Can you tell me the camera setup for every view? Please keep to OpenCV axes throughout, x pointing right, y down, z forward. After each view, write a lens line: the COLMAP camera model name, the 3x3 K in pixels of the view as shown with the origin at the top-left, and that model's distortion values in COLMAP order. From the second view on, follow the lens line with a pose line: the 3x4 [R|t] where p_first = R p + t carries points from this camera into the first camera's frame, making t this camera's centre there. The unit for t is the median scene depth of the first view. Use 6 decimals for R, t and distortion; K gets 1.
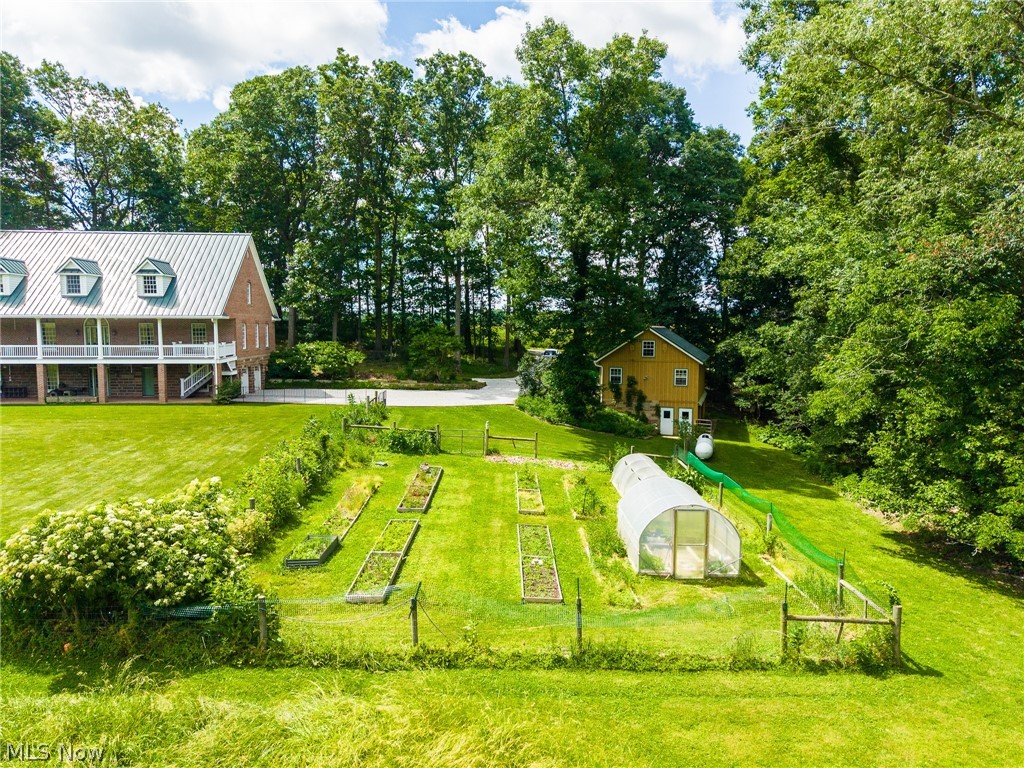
lens RADIAL K [[682.5, 0, 515.5], [0, 682.5, 384.5], [0, 0, 1]] dist [0.006782, -0.001776]
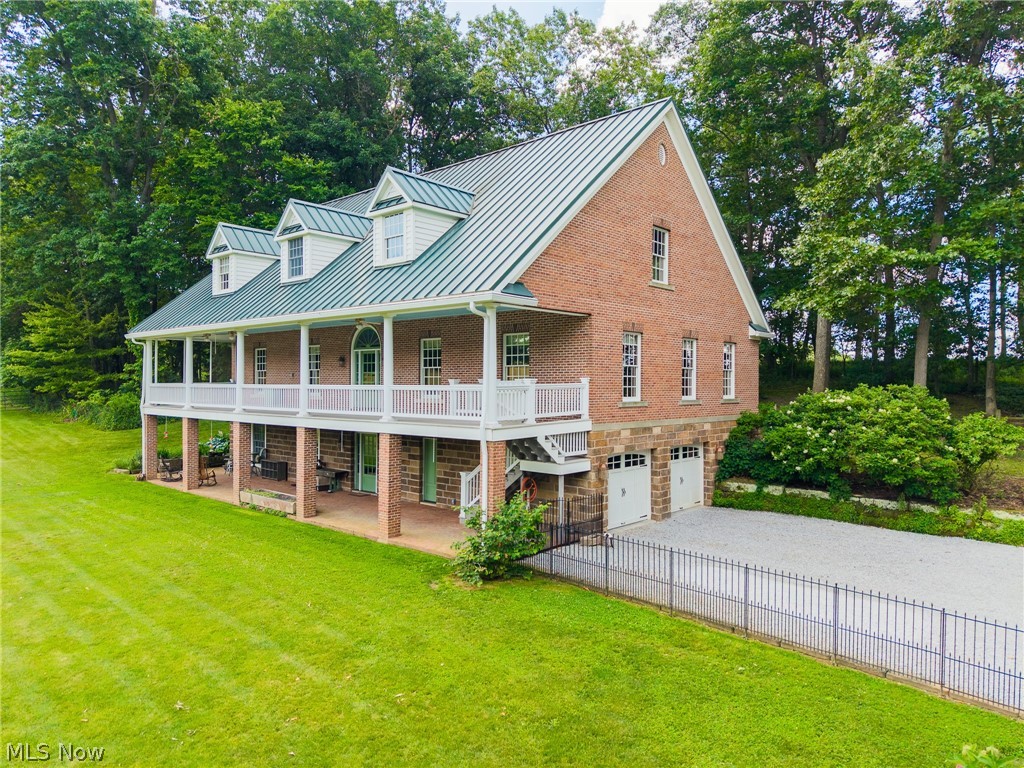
lens RADIAL K [[682.5, 0, 515.5], [0, 682.5, 384.5], [0, 0, 1]] dist [0.006782, -0.001776]
pose [[0.678525, -0.002797, -0.734572, -0.175192], [-0.063984, 0.995967, -0.062895, -0.034922], [0.731786, 0.089677, 0.675609, 0.732114]]
